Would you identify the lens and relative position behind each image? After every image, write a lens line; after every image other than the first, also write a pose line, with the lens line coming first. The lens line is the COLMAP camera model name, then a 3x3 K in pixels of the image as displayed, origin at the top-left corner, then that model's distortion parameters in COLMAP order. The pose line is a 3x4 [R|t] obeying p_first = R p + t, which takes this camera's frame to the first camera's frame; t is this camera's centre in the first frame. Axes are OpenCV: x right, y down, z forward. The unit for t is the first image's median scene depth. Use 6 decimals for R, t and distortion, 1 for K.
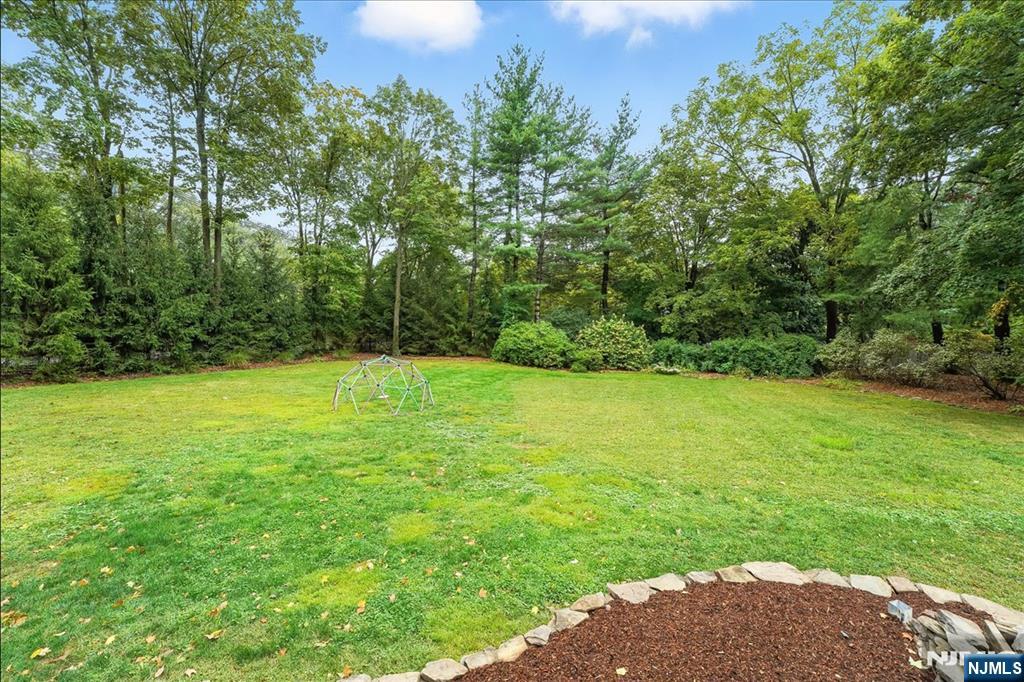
lens RADIAL K [[424.4, 0, 510.5], [0, 424.4, 339.1], [0, 0, 1]] dist [-0.019420, 0.000096]
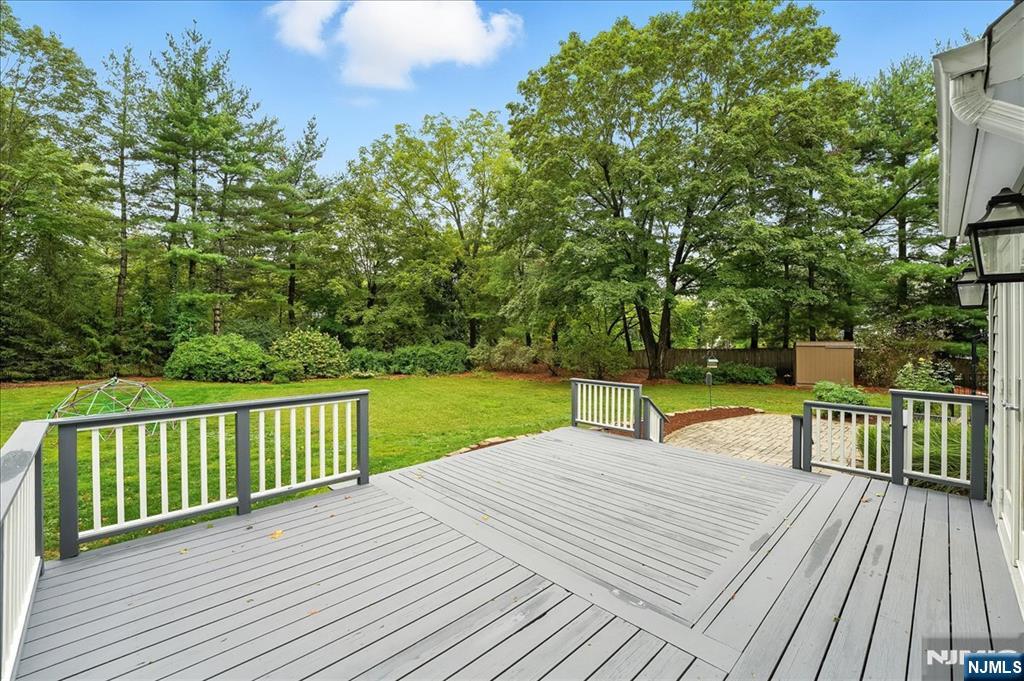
lens RADIAL K [[424.4, 0, 510.5], [0, 424.4, 338.6], [0, 0, 1]] dist [-0.019420, 0.000096]
pose [[0.722554, -0.017773, 0.691086, -0.128648], [0.029577, 0.999549, -0.005217, -0.007847], [-0.690682, 0.024210, 0.722753, -0.115039]]
